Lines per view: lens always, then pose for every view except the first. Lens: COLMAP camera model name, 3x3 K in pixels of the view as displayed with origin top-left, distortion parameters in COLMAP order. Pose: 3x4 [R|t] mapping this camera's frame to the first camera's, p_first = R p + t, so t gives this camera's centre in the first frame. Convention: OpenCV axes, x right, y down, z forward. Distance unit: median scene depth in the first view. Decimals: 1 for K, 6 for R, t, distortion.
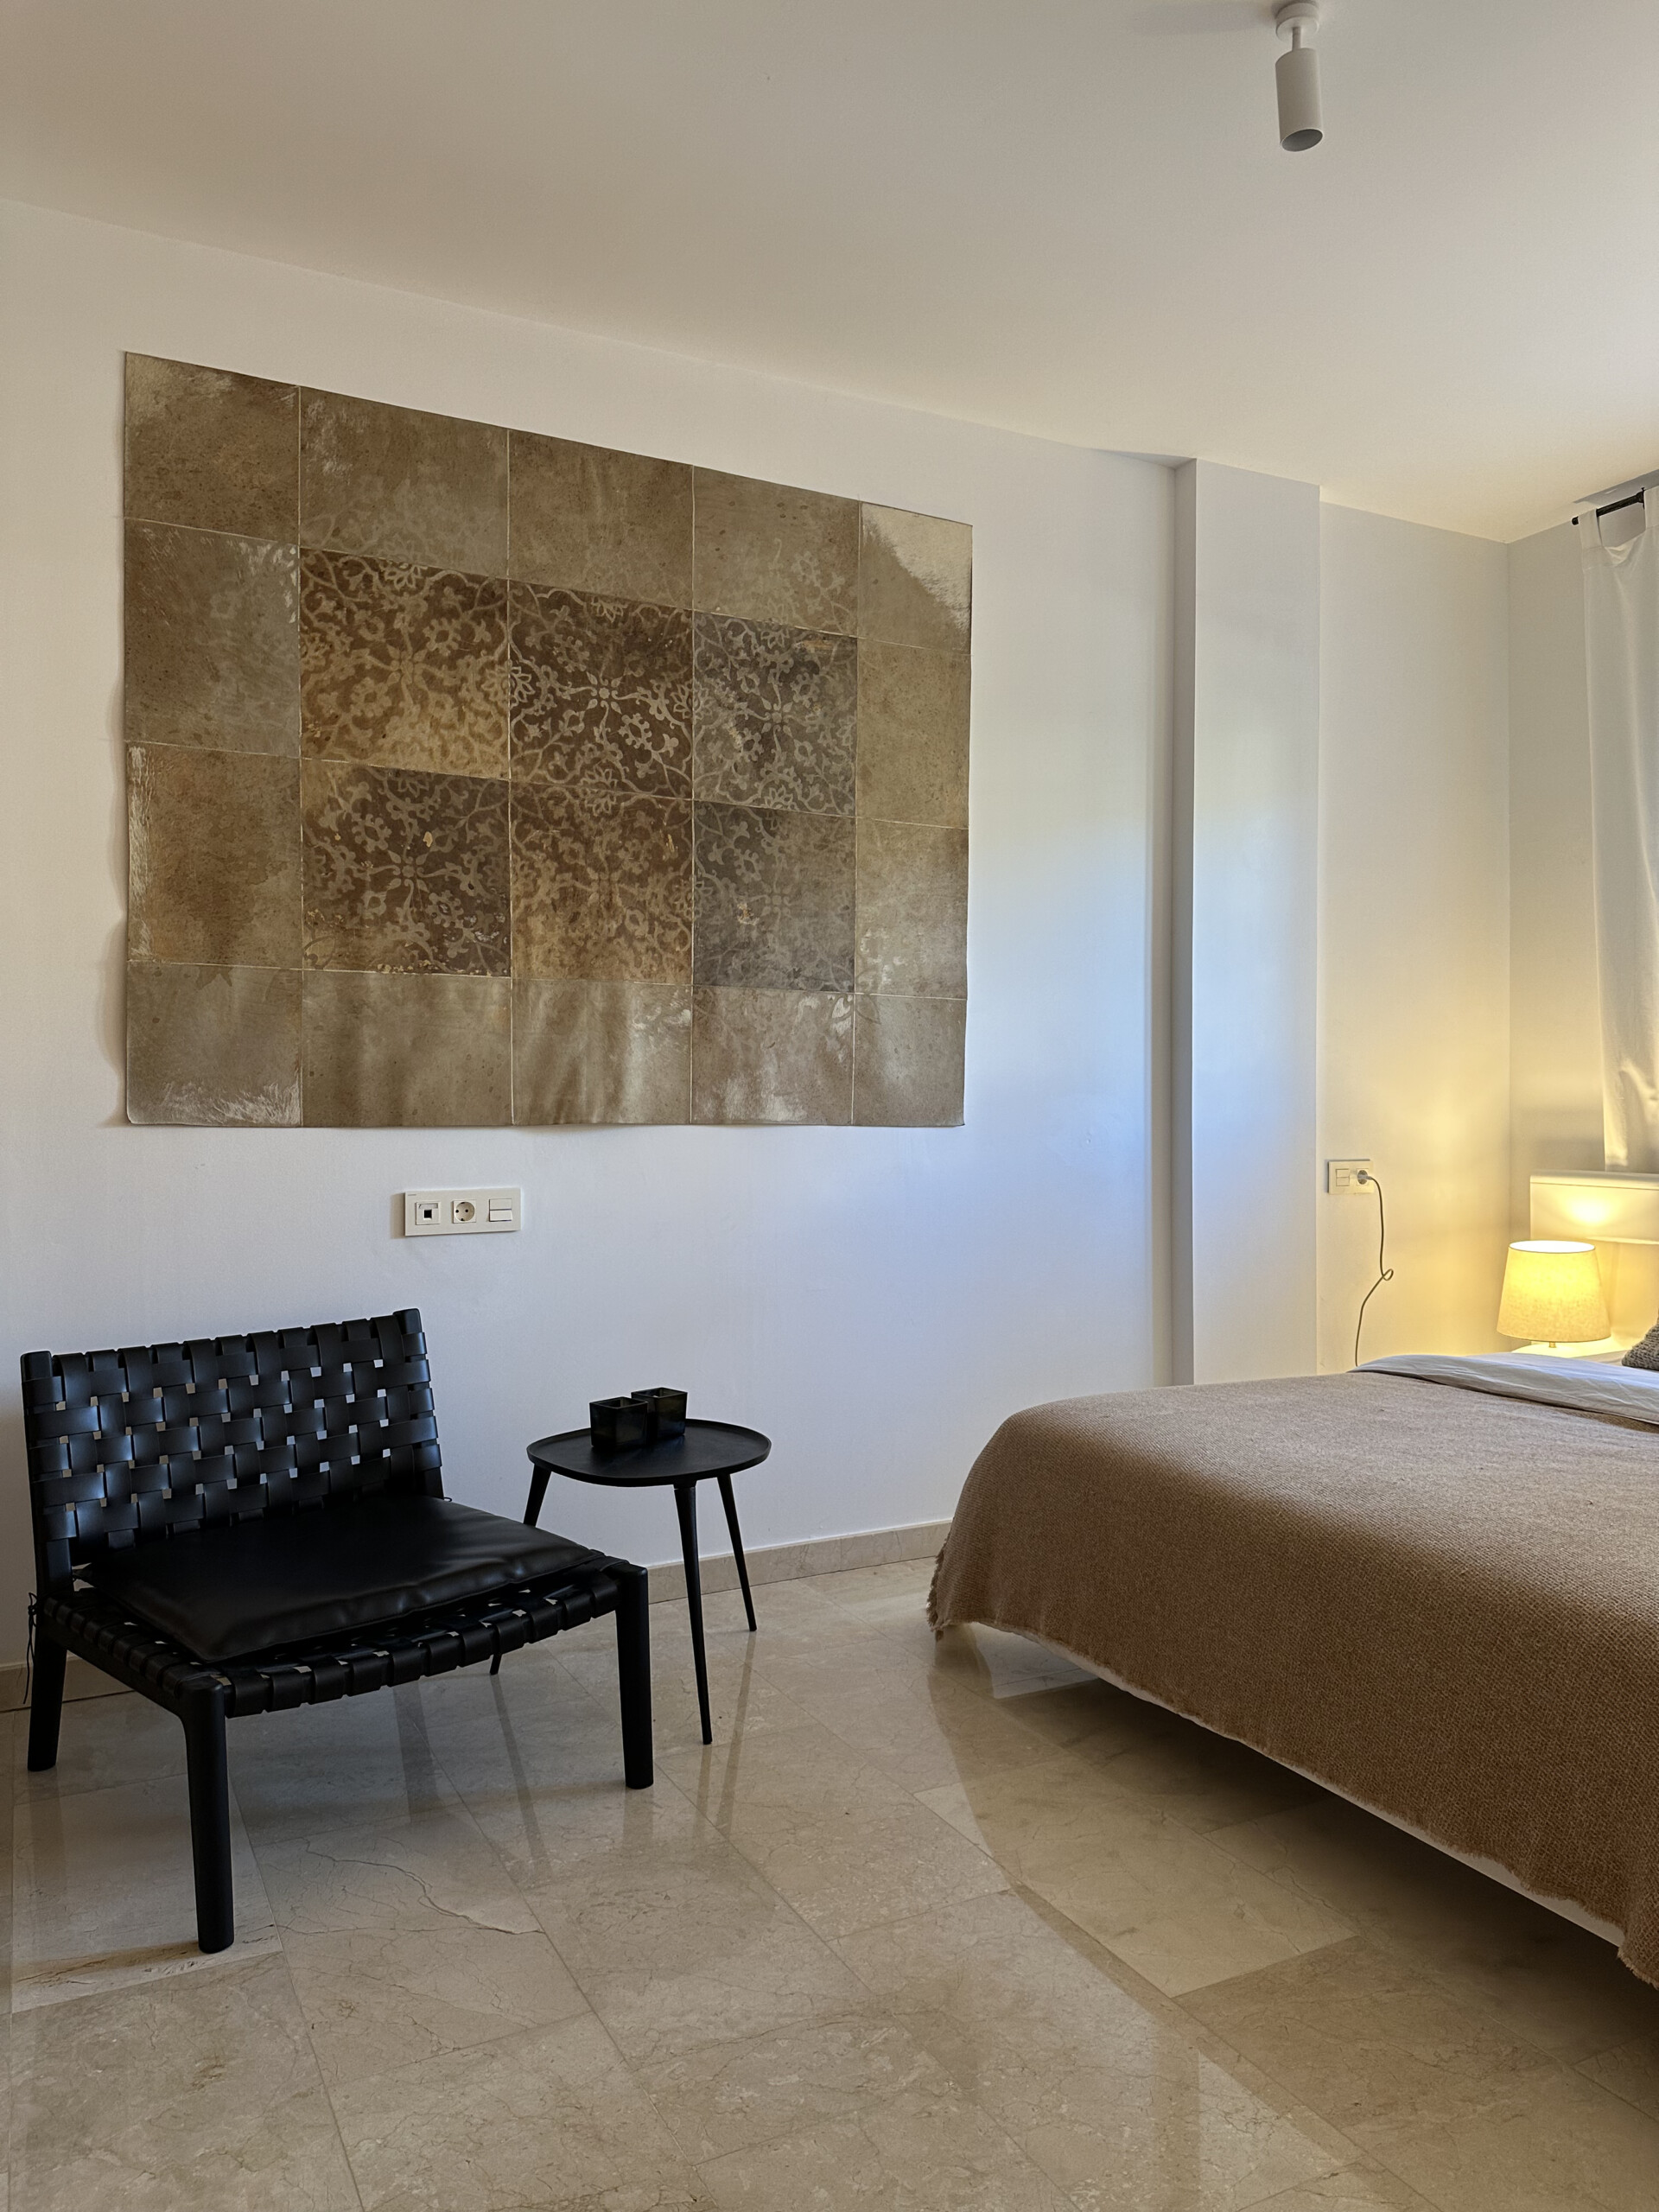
lens RADIAL K [[1521.2, 0, 798.7], [0, 1521.2, 1123.6], [0, 0, 1]] dist [0.076266, -0.109212]
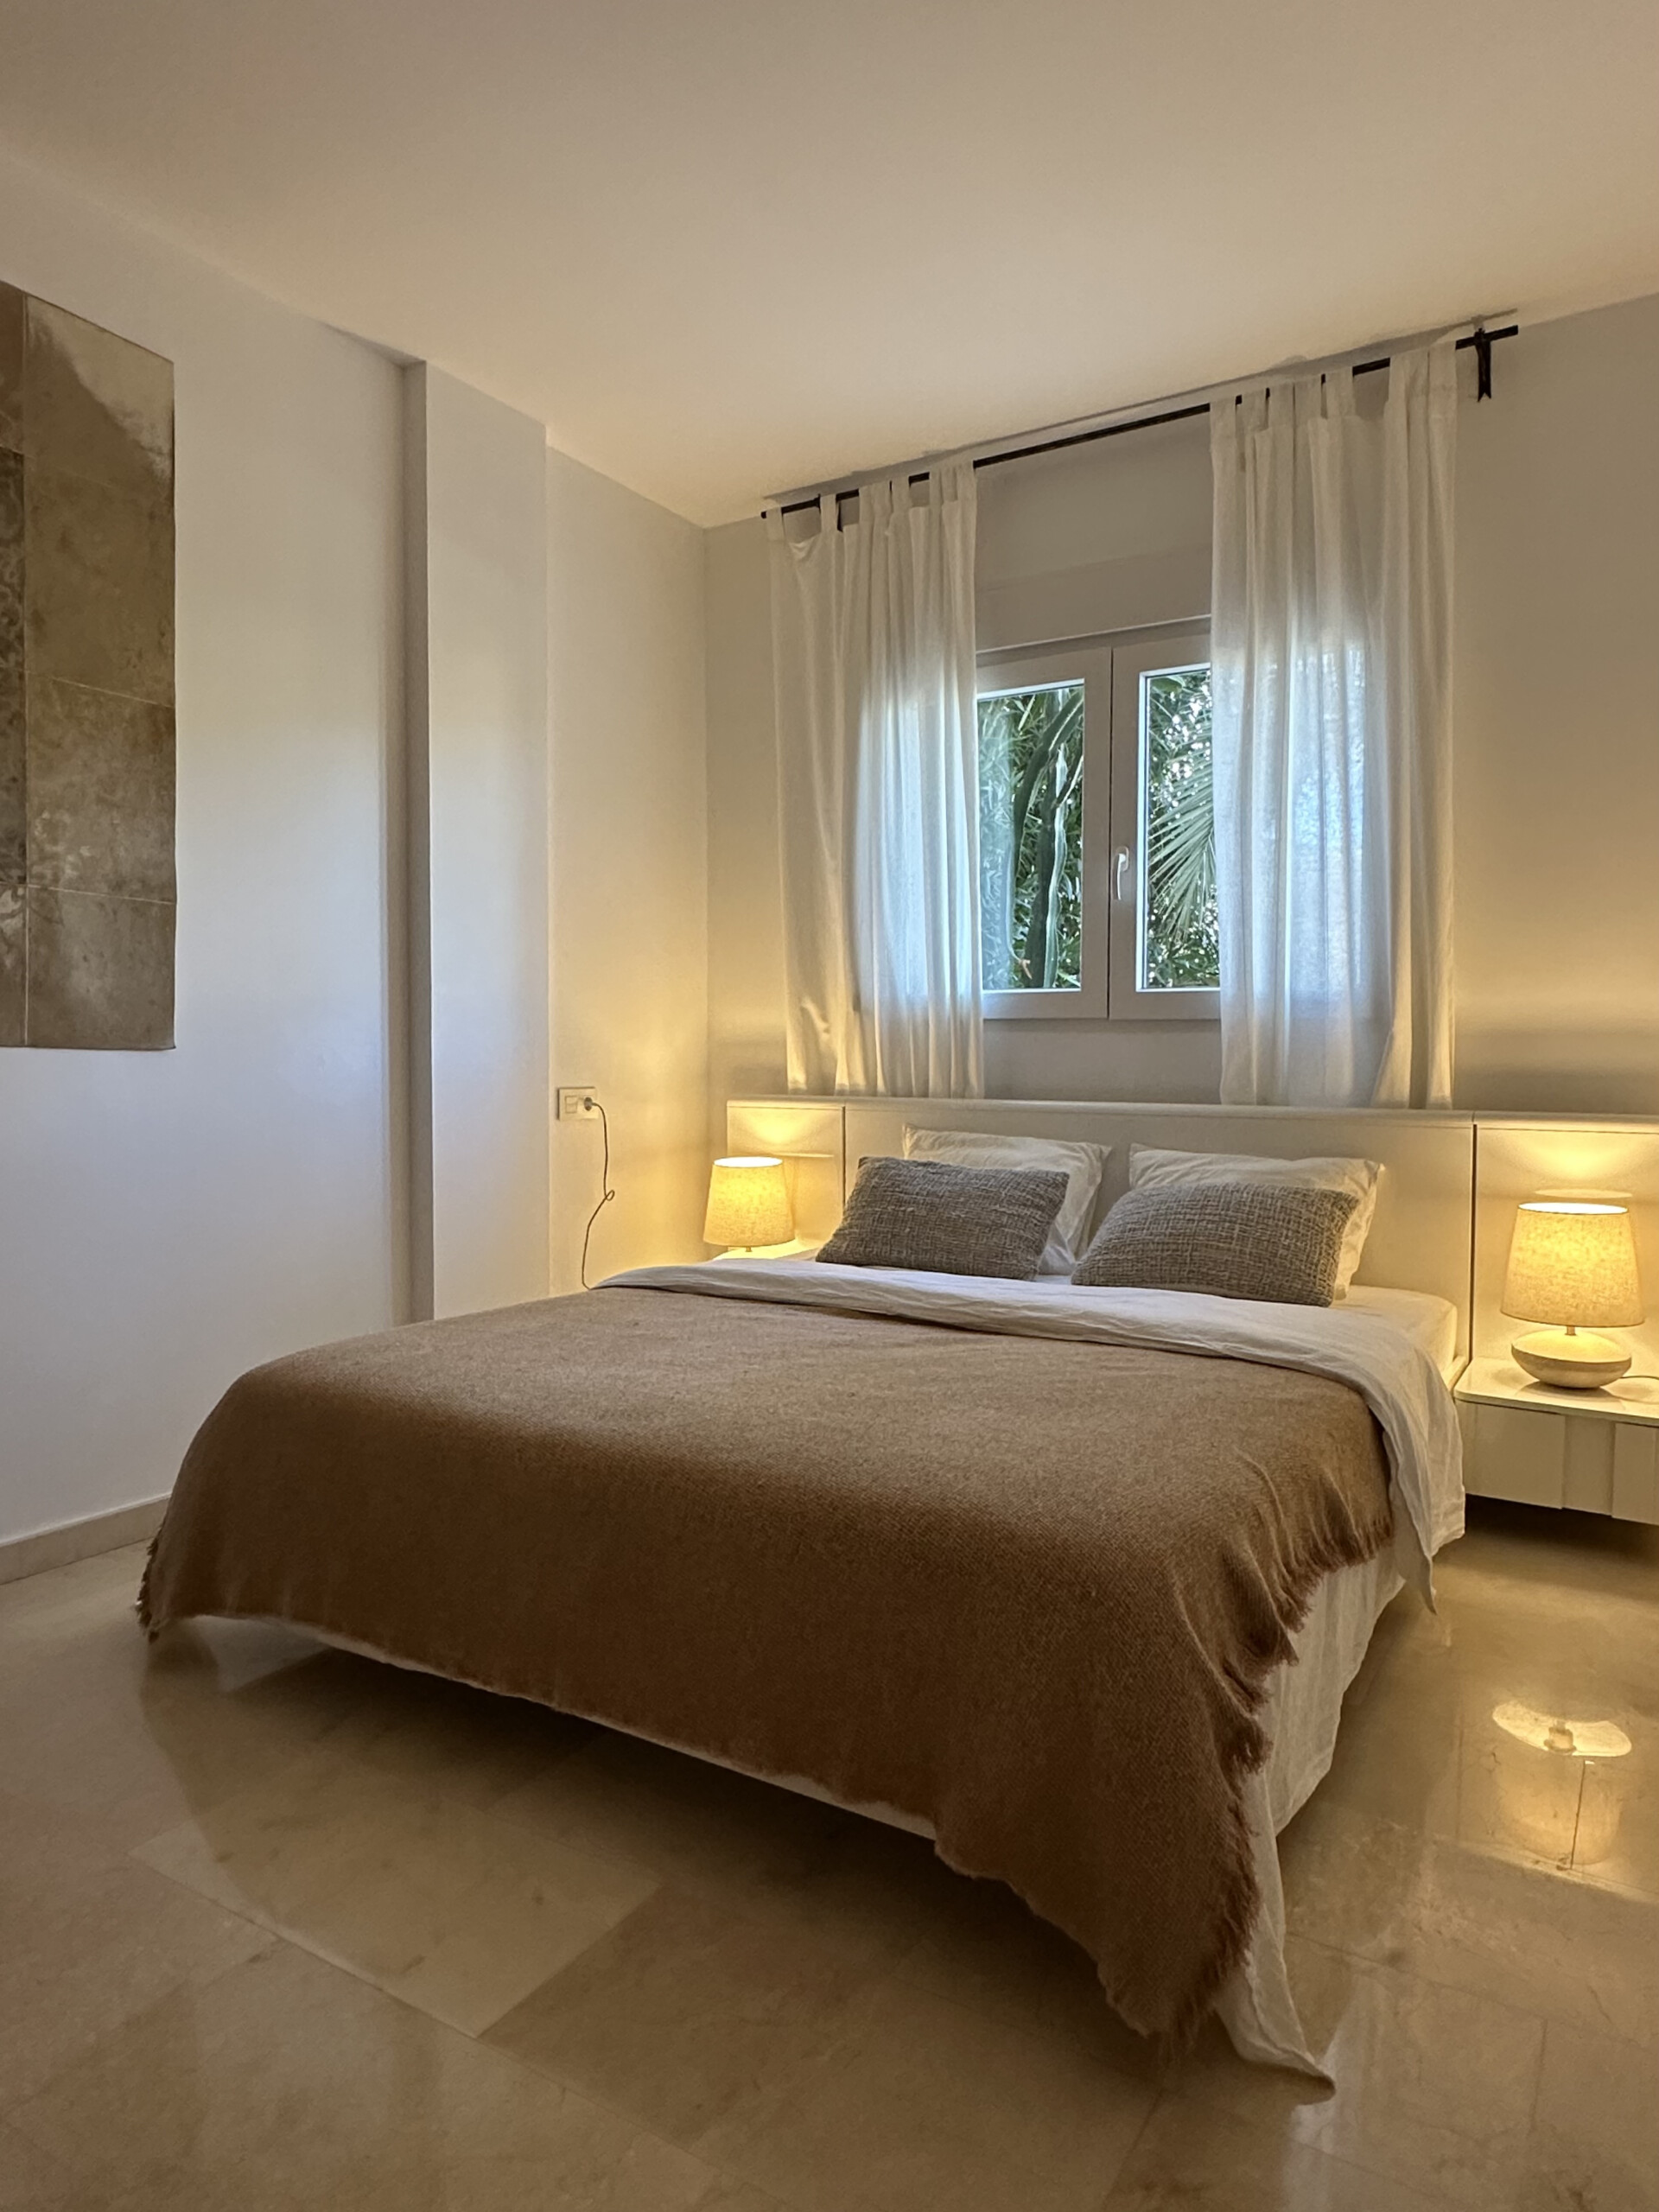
lens RADIAL K [[1368.9, 0, 829.5], [0, 1368.9, 1106.0], [0, 0, 1]] dist [0.000038, -0.001380]
pose [[0.844148, -0.014946, 0.535902, 0.004448], [0.003383, 0.999740, 0.022554, 0.018406], [-0.536100, -0.017226, 0.843979, 0.138958]]
